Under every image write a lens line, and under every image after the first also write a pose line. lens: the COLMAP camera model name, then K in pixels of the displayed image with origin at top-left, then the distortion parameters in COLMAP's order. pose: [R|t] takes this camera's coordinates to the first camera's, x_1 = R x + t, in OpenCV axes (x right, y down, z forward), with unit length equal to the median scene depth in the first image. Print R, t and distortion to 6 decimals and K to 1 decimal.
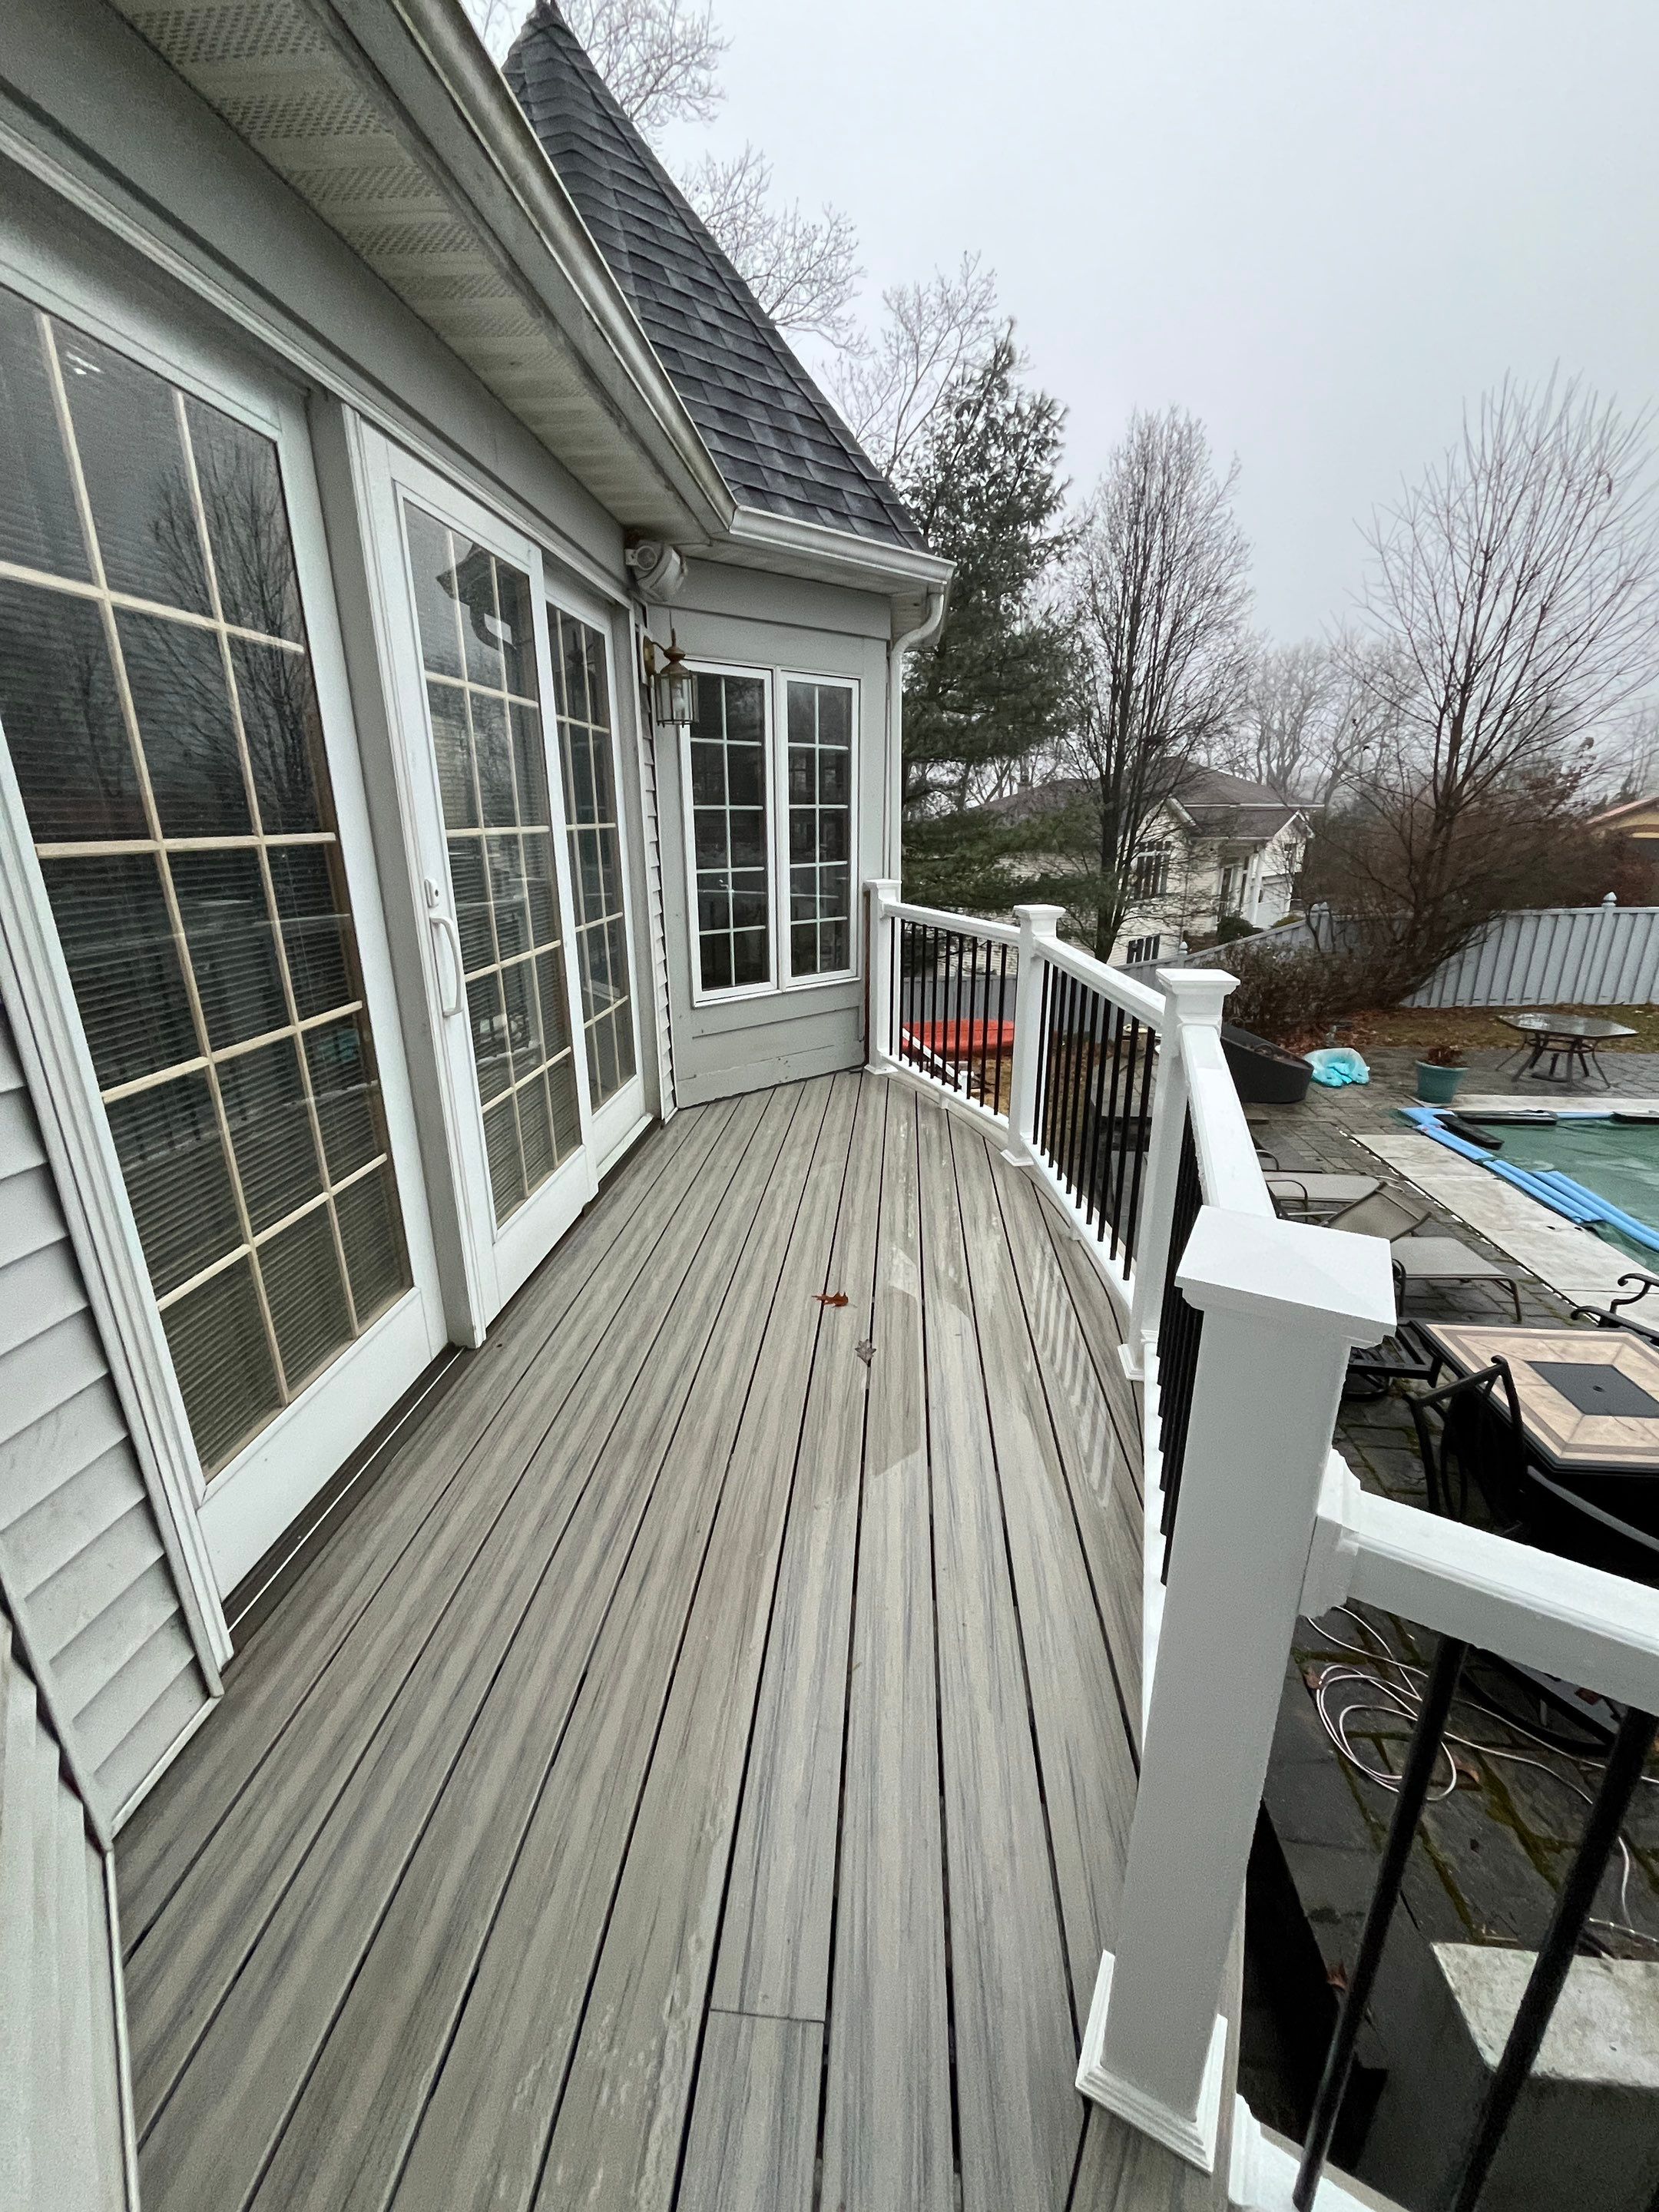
lens RADIAL K [[888.9, 0, 825.5], [0, 888.9, 1101.9], [0, 0, 1]] dist [-0.003216, -0.000194]
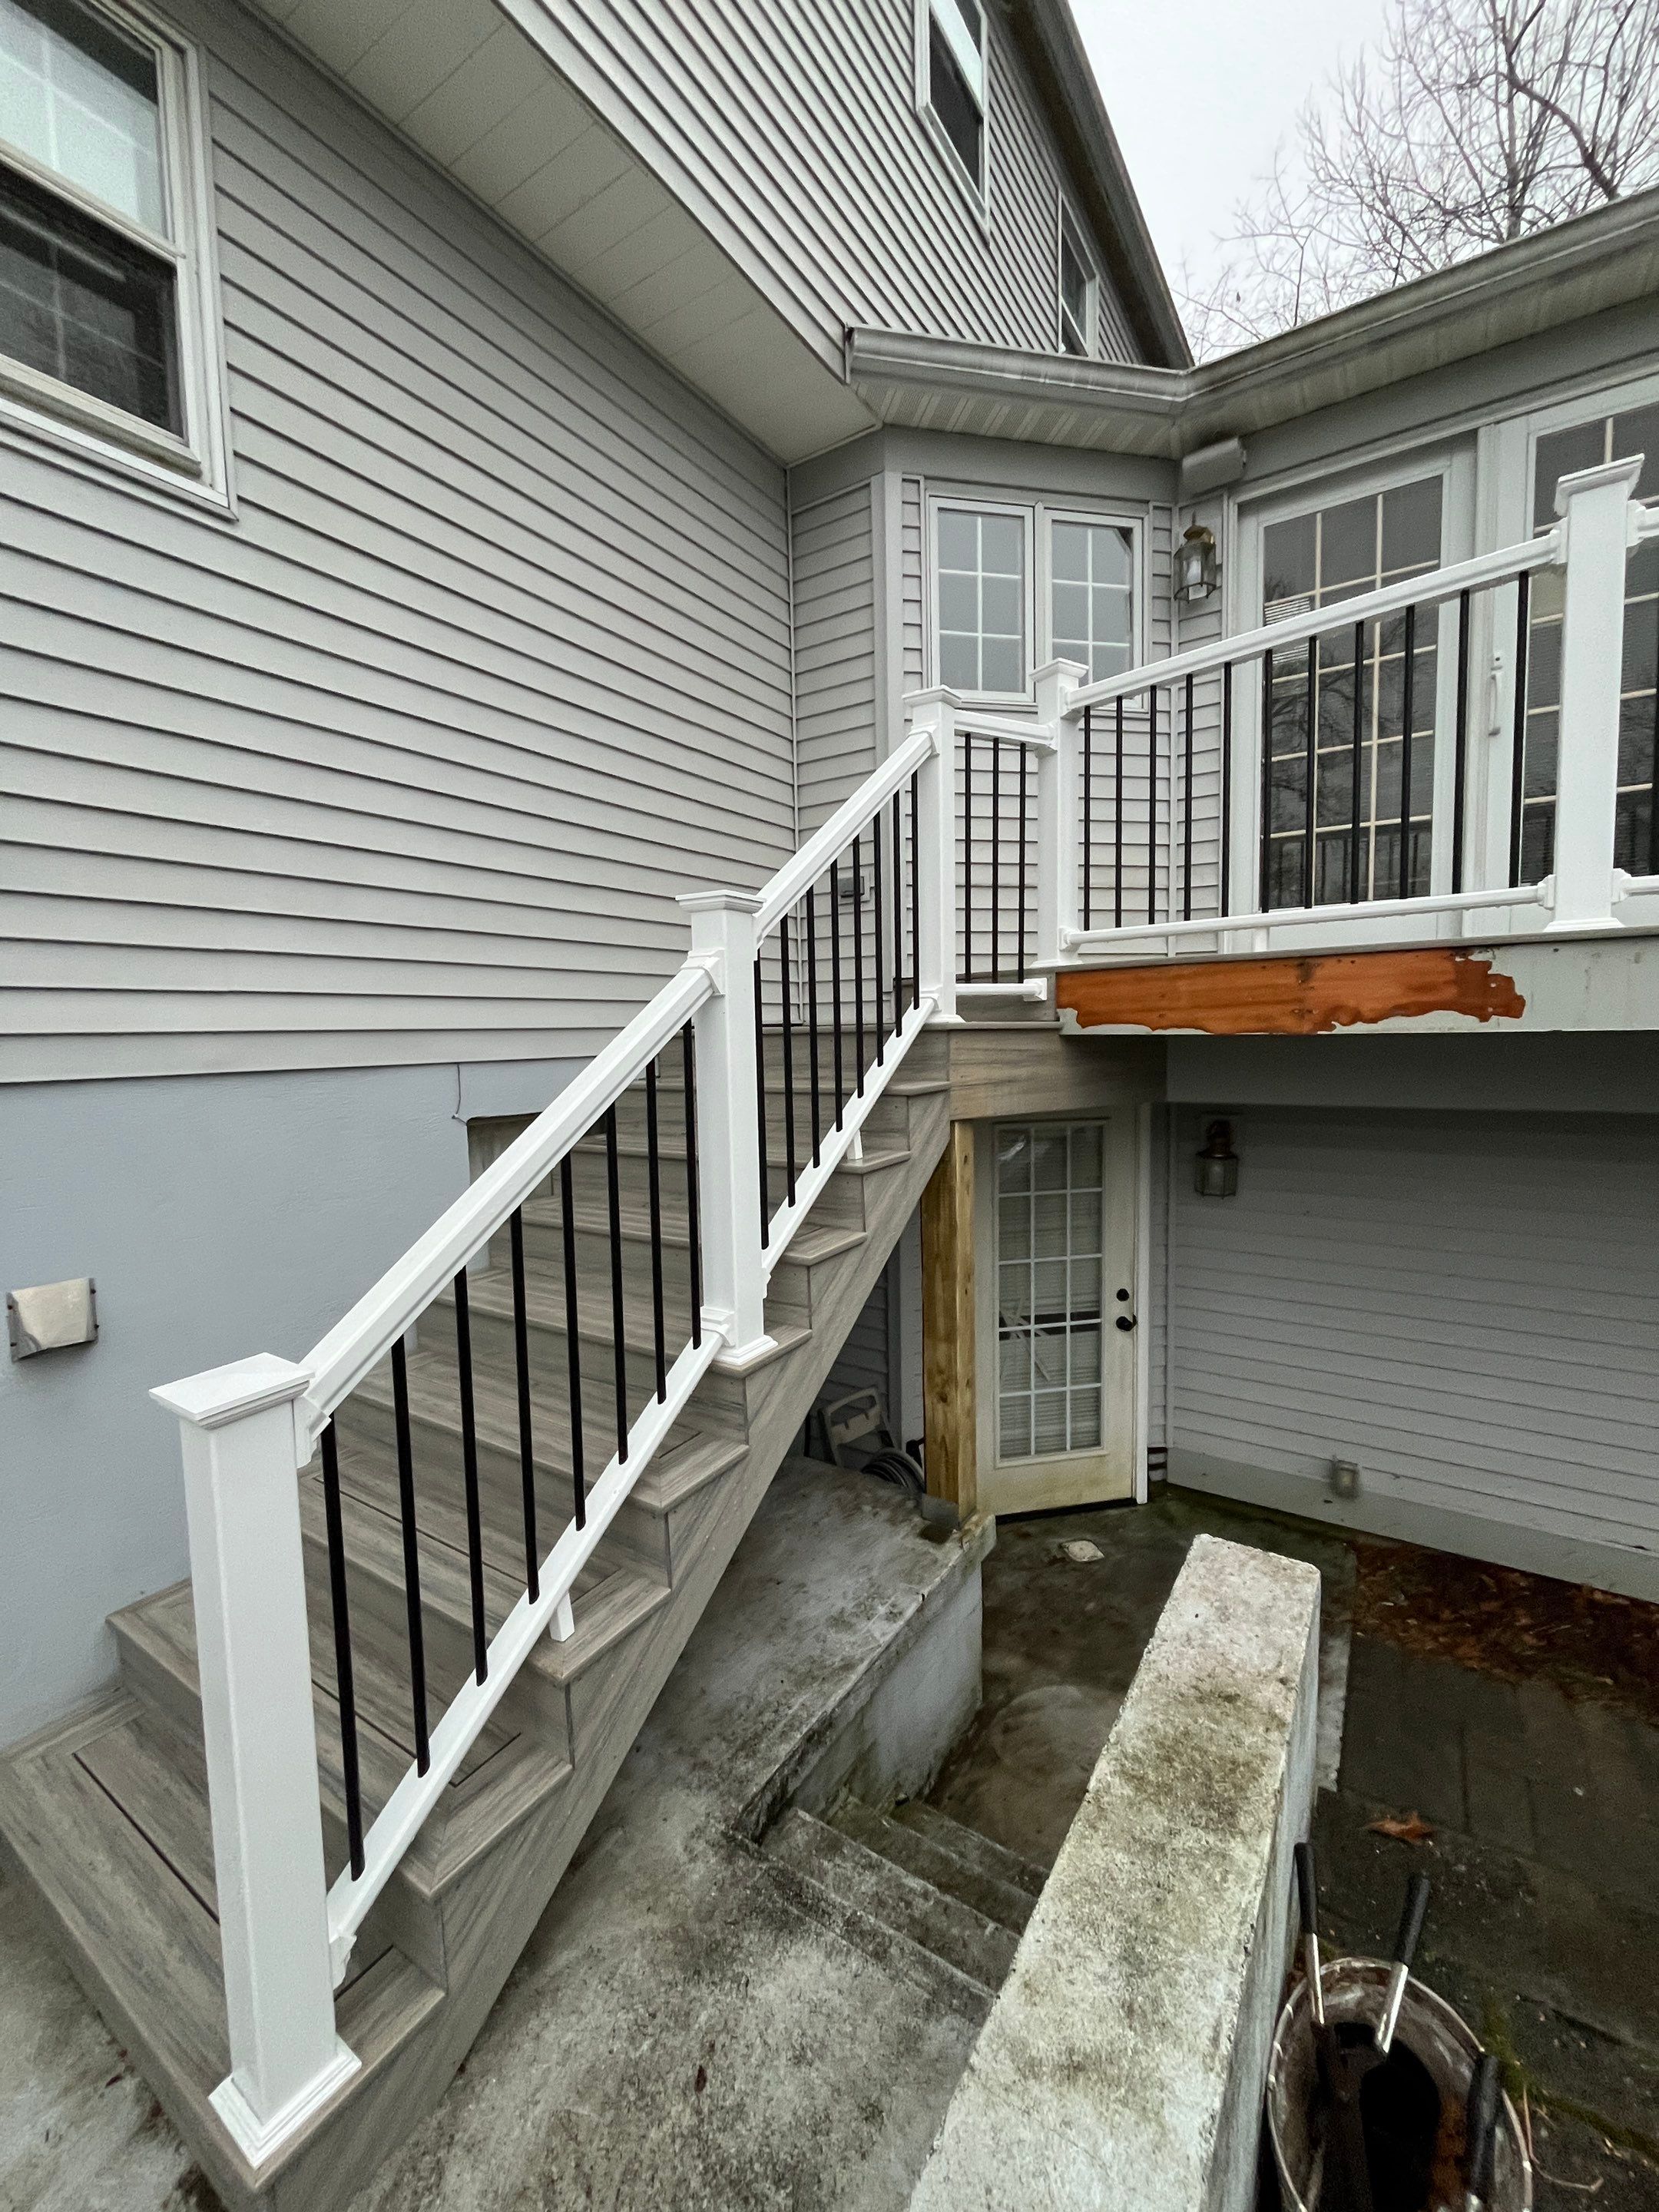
lens RADIAL K [[888.9, 0, 827.0], [0, 888.9, 1100.1], [0, 0, 1]] dist [-0.003216, -0.000194]
pose [[-0.477847, 0.084287, -0.874390, 0.860639], [-0.247230, 0.942247, 0.225937, 0.247100], [0.842935, 0.324138, -0.429412, 0.443941]]
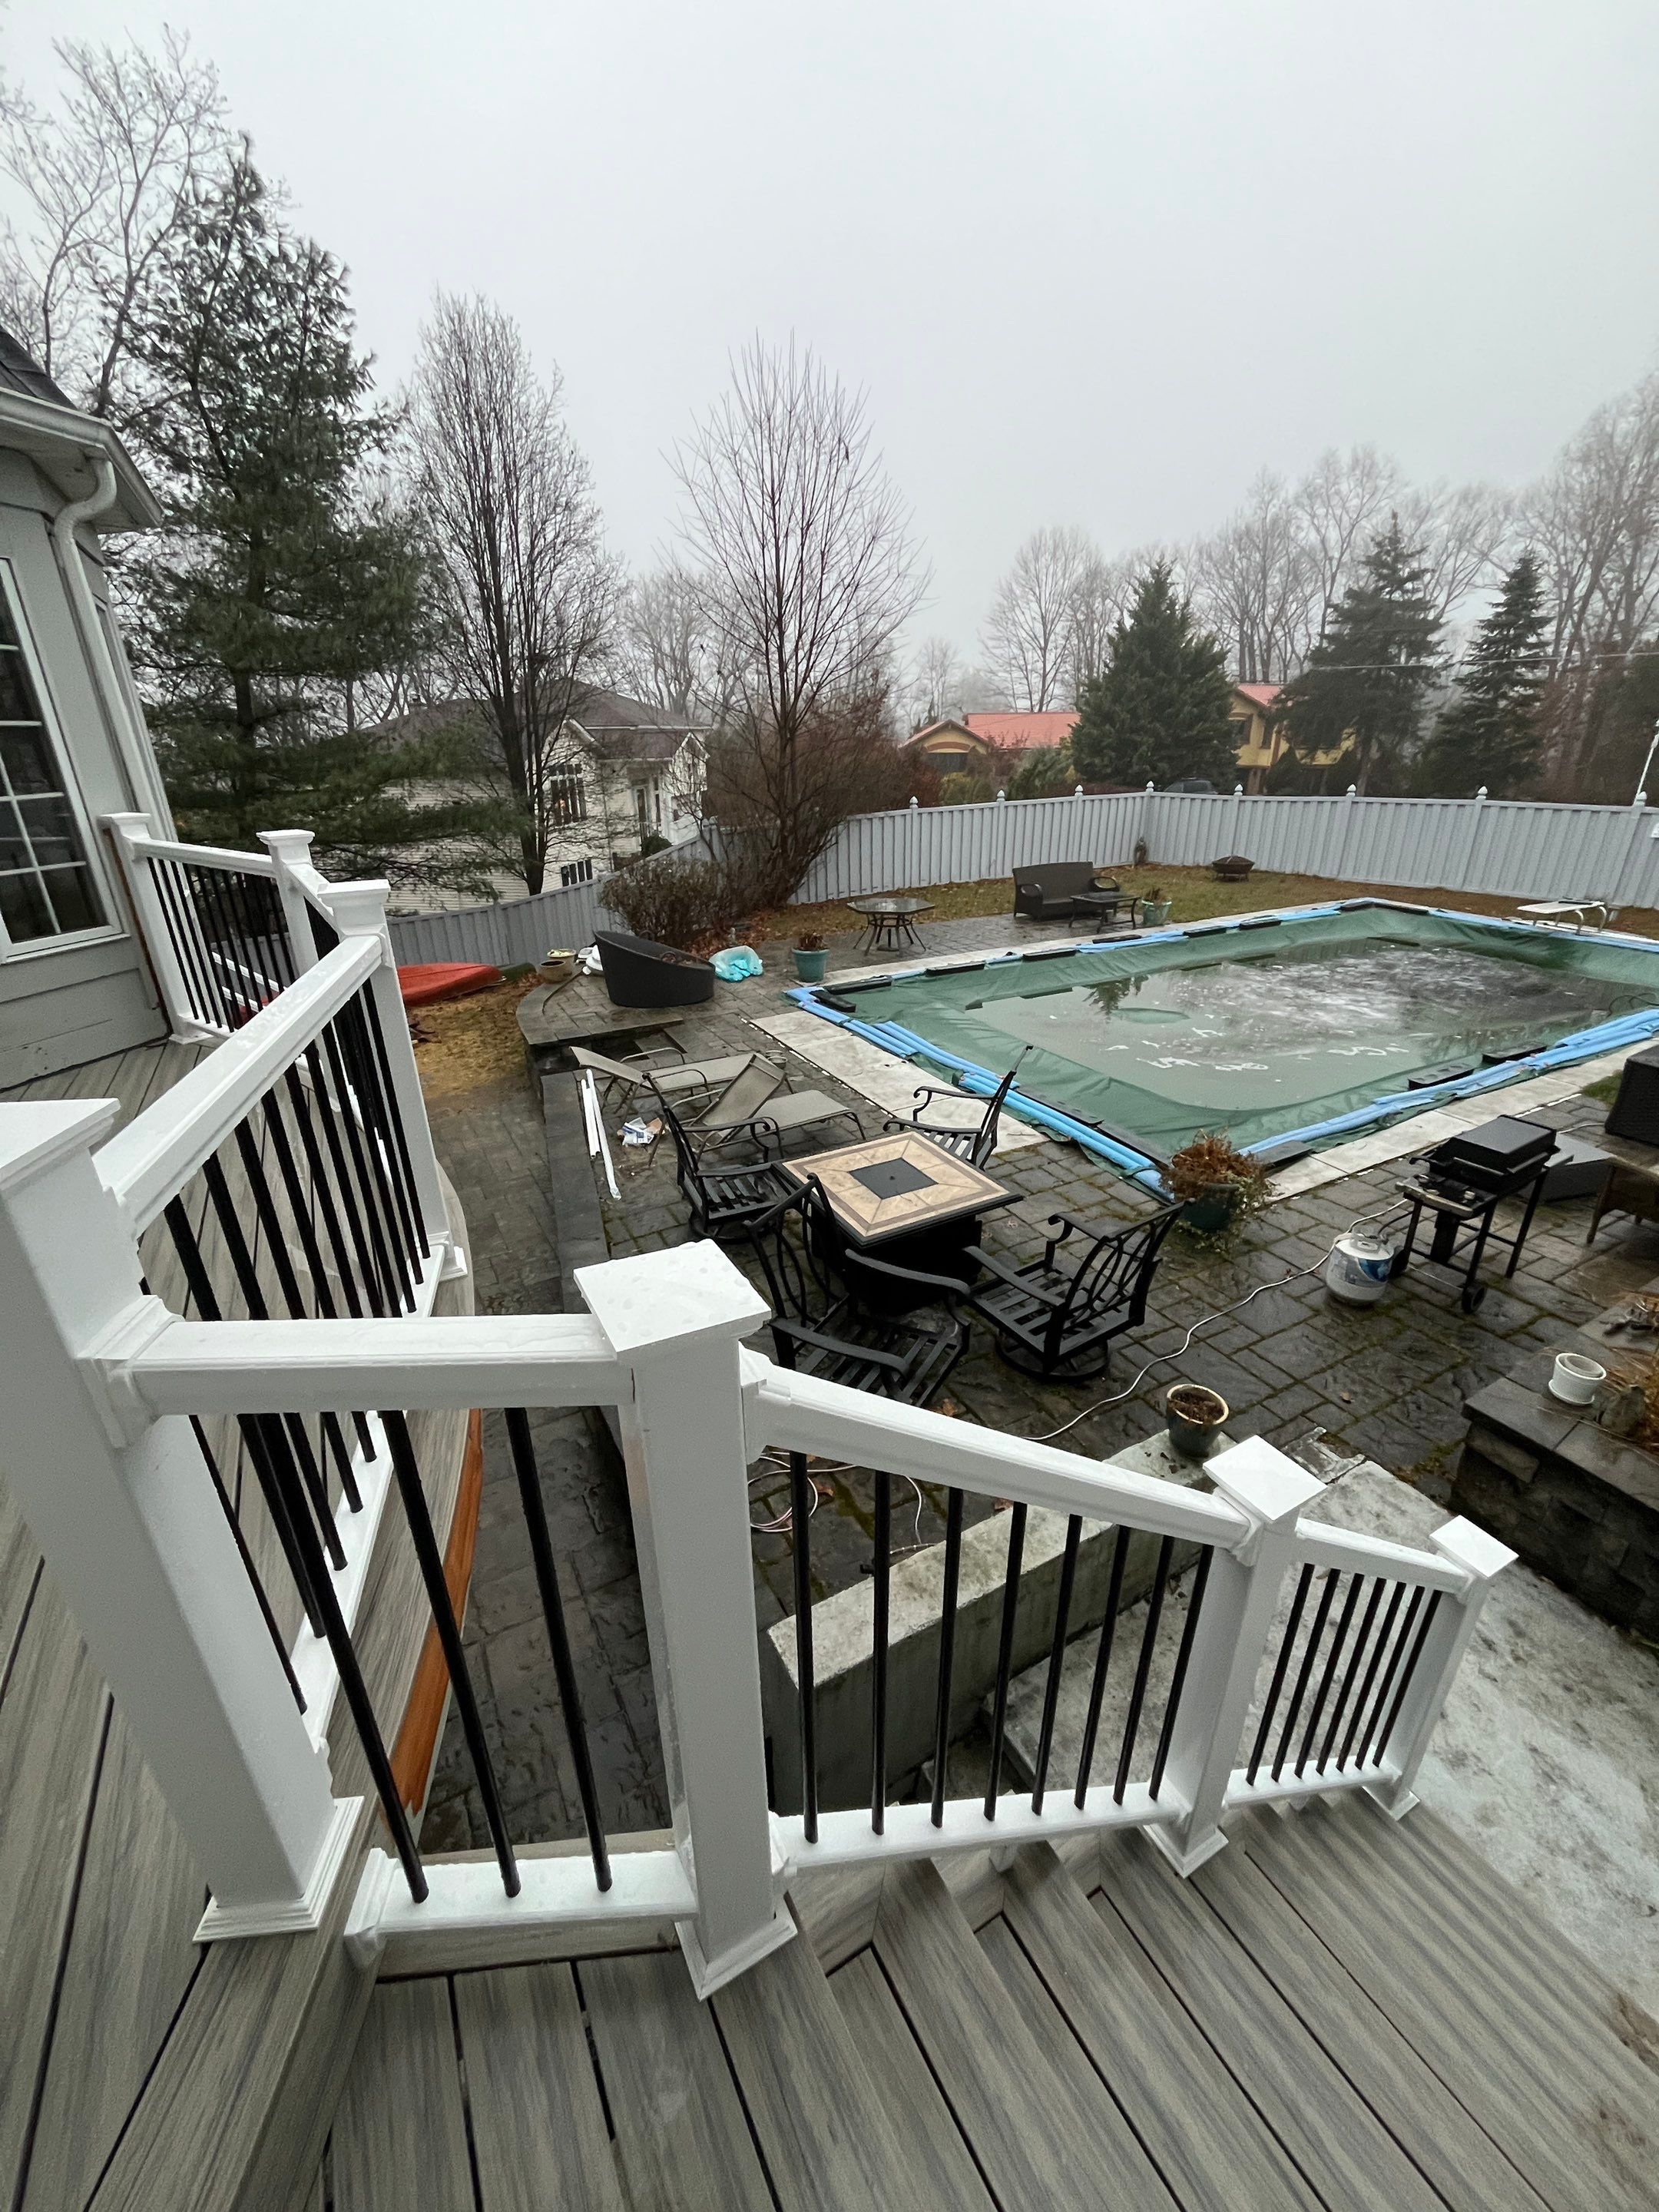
lens RADIAL K [[888.9, 0, 826.4], [0, 888.9, 1102.6], [0, 0, 1]] dist [-0.003216, -0.000194]
pose [[0.830447, -0.217867, 0.512730, 0.140688], [0.178093, 0.975885, 0.126219, 0.031154], [-0.527864, -0.013504, 0.849222, -0.069788]]
